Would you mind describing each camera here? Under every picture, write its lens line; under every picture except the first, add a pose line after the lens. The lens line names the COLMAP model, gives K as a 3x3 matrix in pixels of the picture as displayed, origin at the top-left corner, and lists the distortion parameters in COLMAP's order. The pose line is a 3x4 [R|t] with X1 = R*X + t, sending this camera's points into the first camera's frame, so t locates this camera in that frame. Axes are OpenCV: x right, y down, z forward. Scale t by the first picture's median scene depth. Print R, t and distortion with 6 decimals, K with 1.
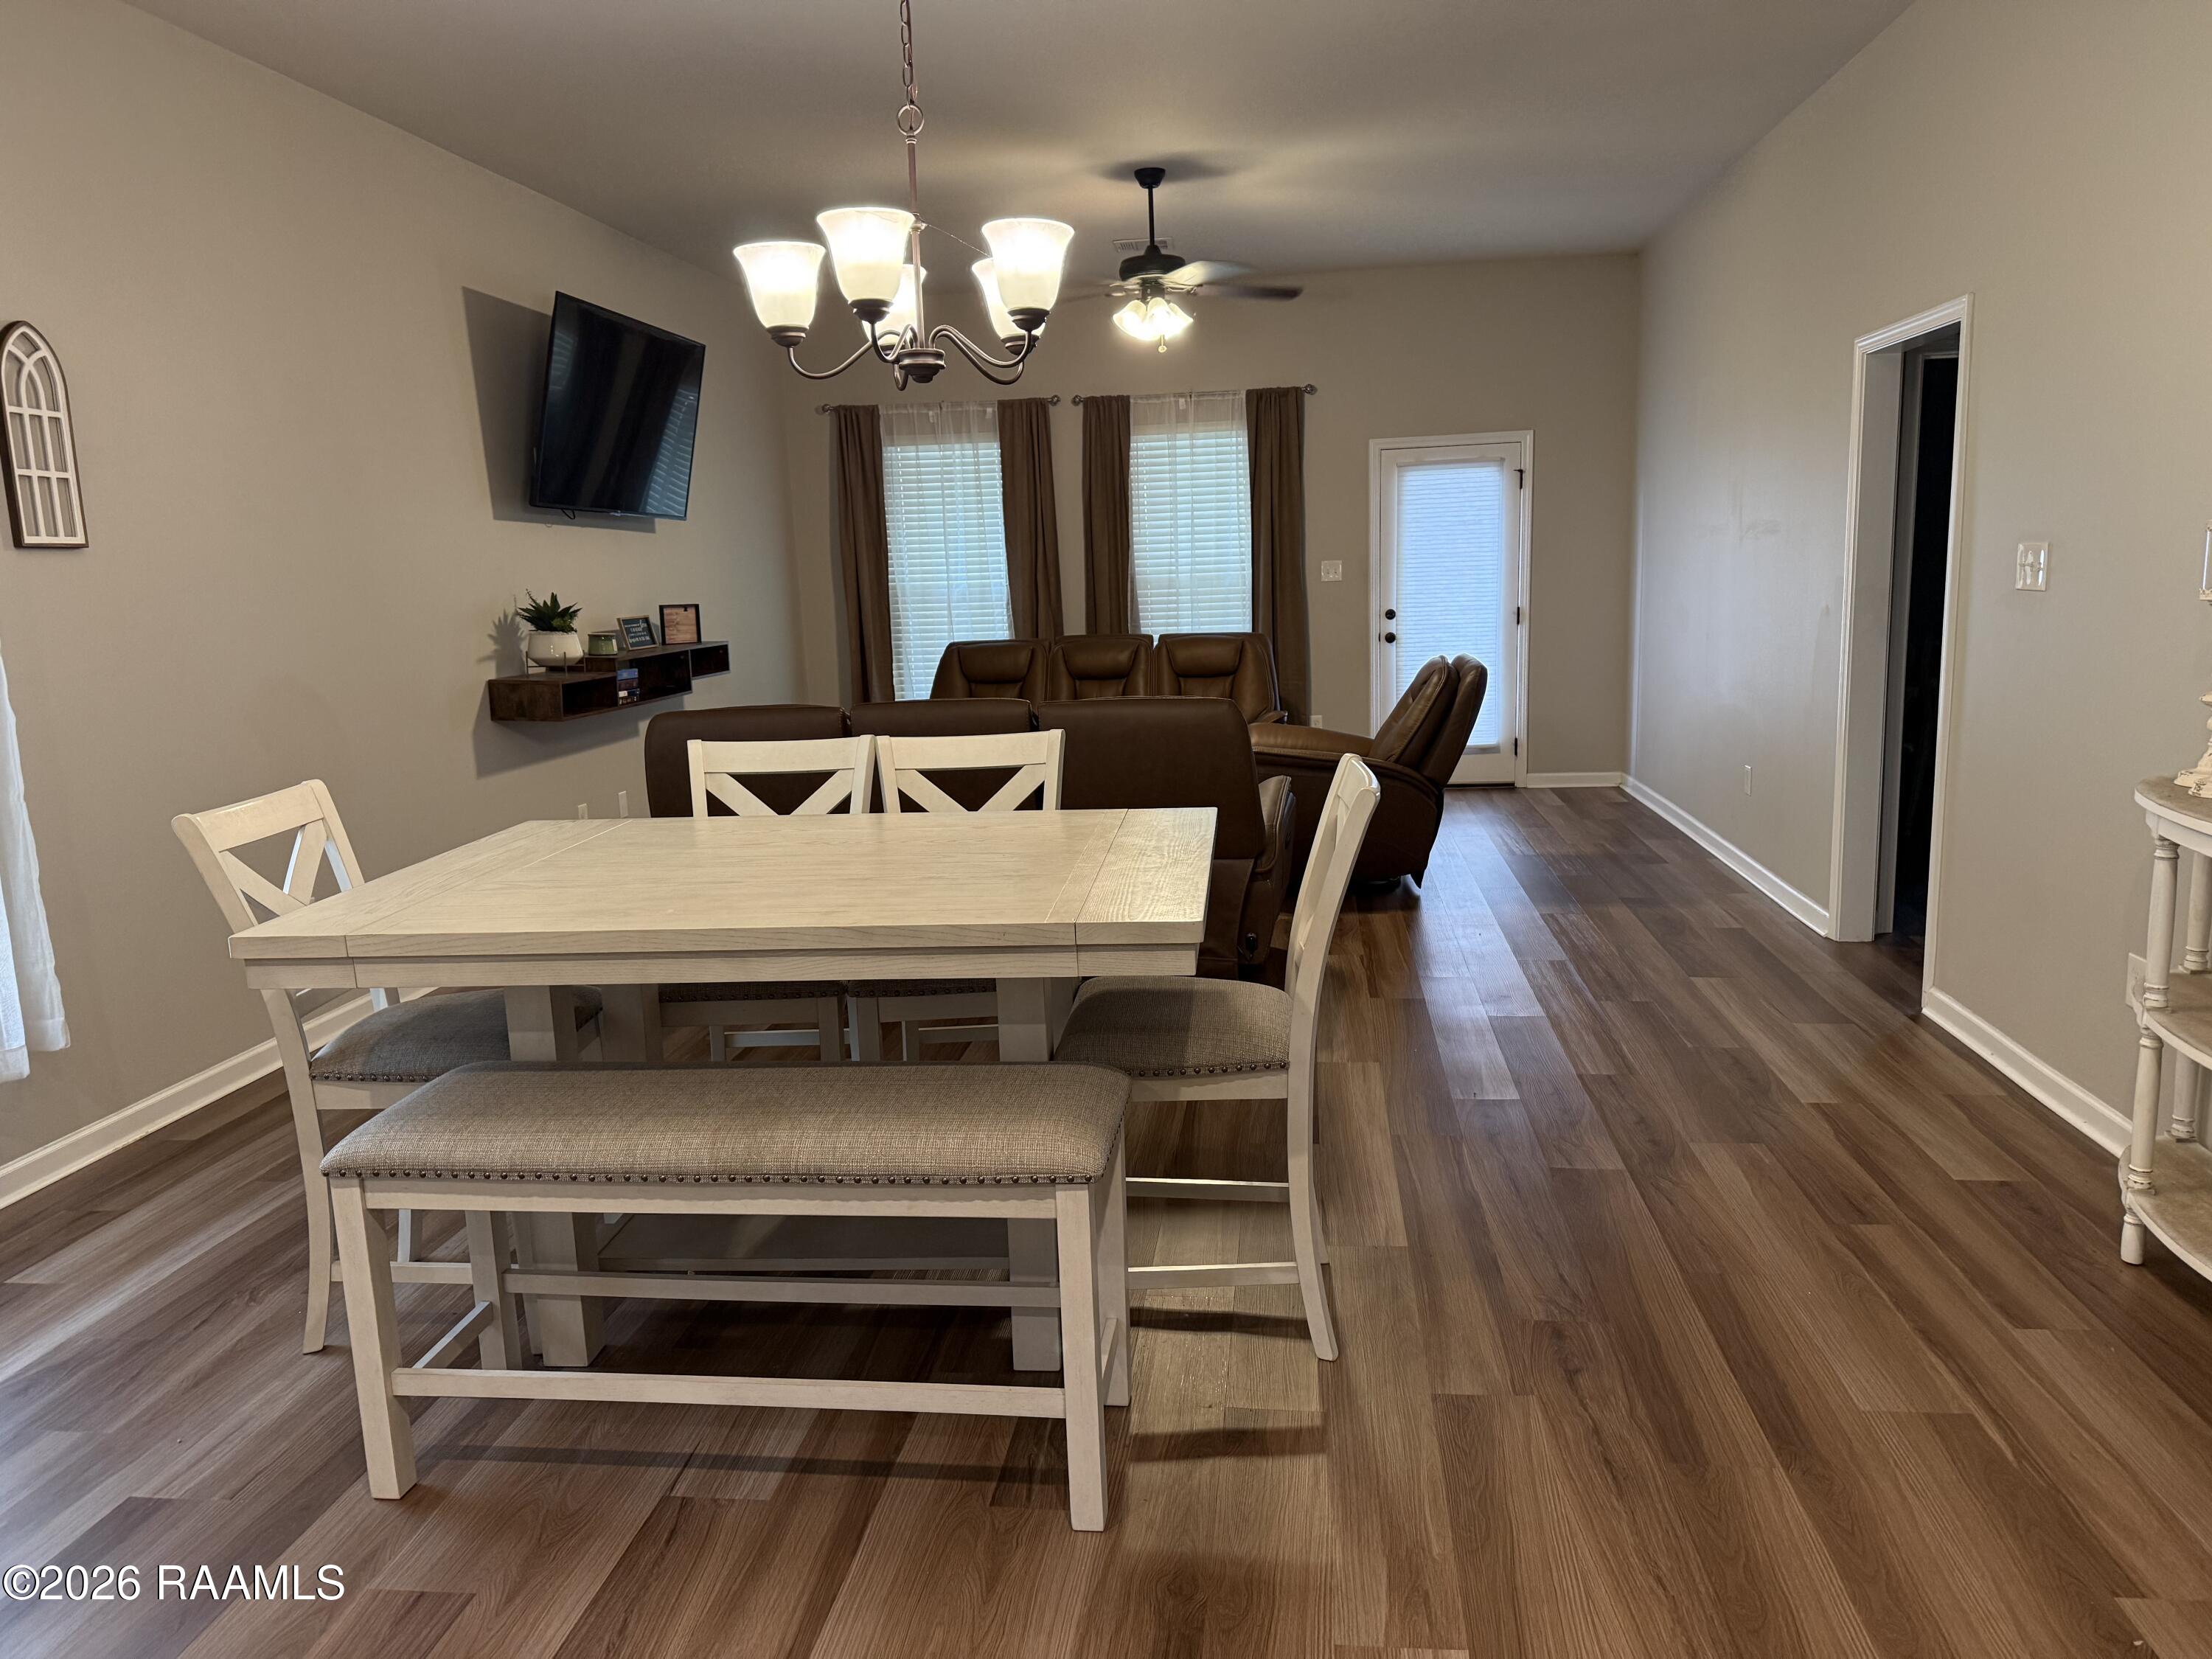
lens RADIAL K [[1628.3, 0, 1106.0], [0, 1628.3, 829.5], [0, 0, 1]] dist [0.091669, -0.115409]
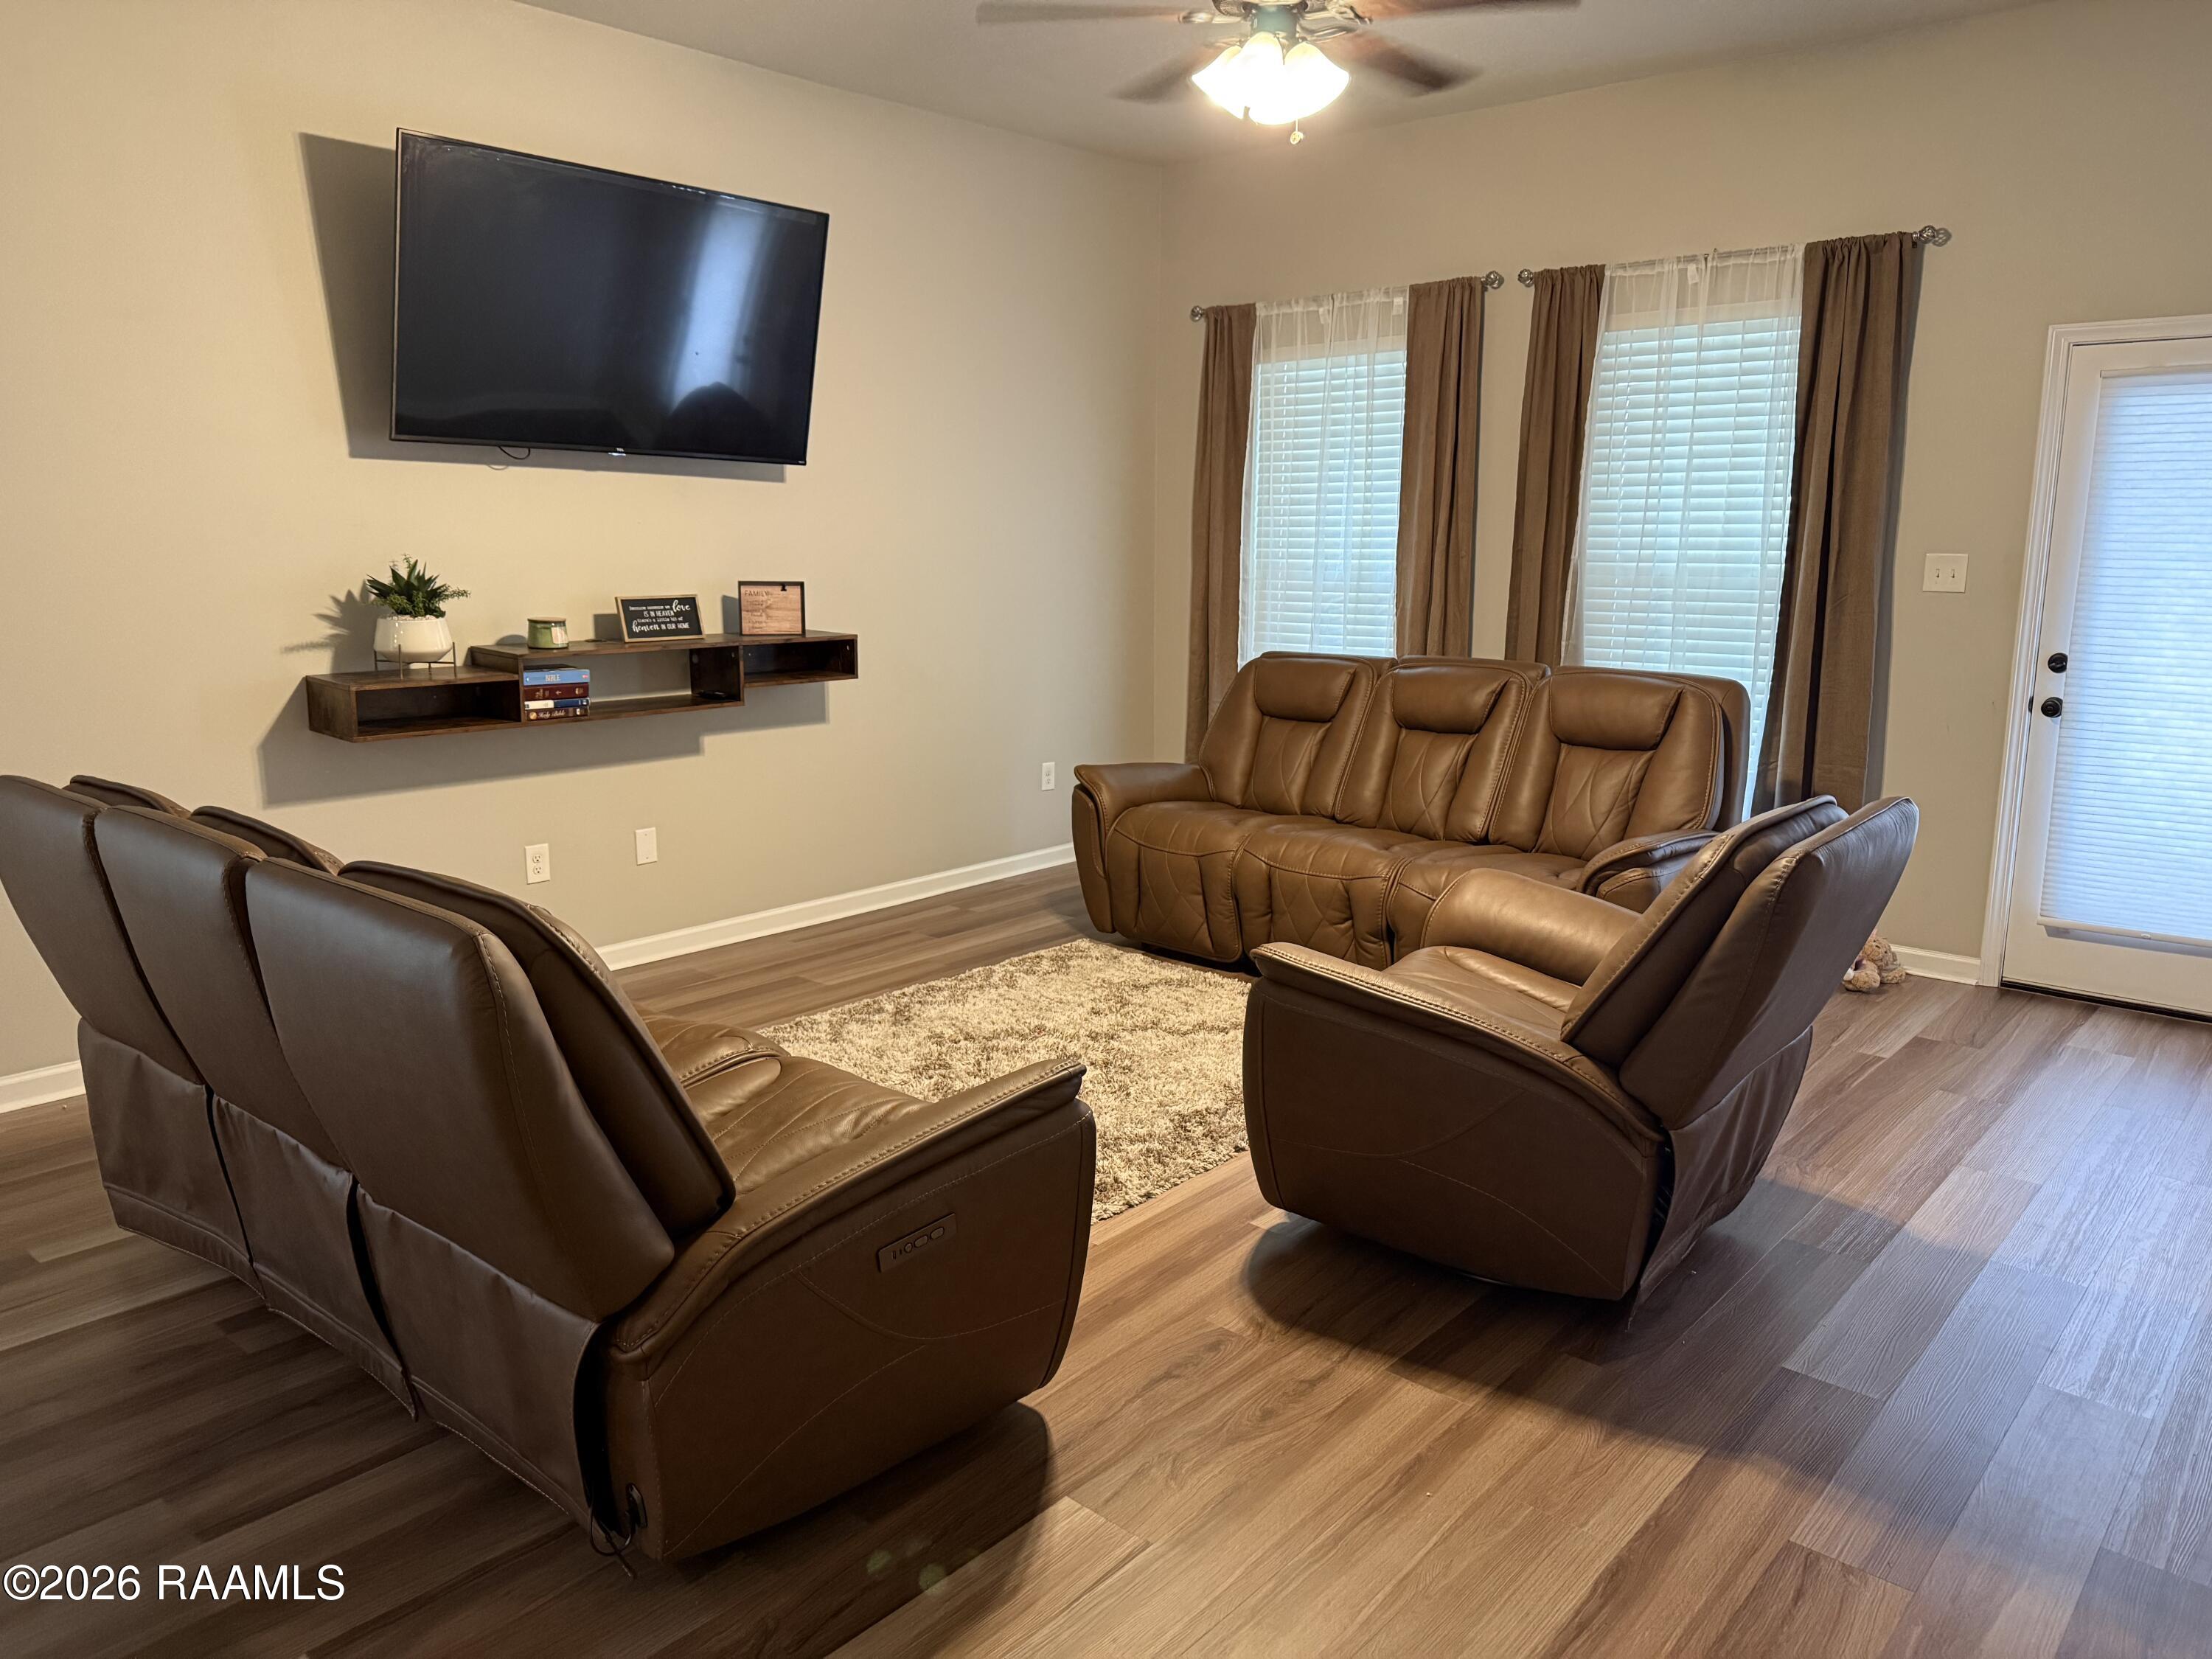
lens RADIAL K [[1628.3, 0, 1106.0], [0, 1628.3, 829.5], [0, 0, 1]] dist [0.091669, -0.115409]
pose [[0.821909, 0.140174, -0.552103, 0.229069], [-0.121902, 0.990078, 0.069899, -0.080692], [0.556423, 0.009851, 0.830841, 0.400462]]
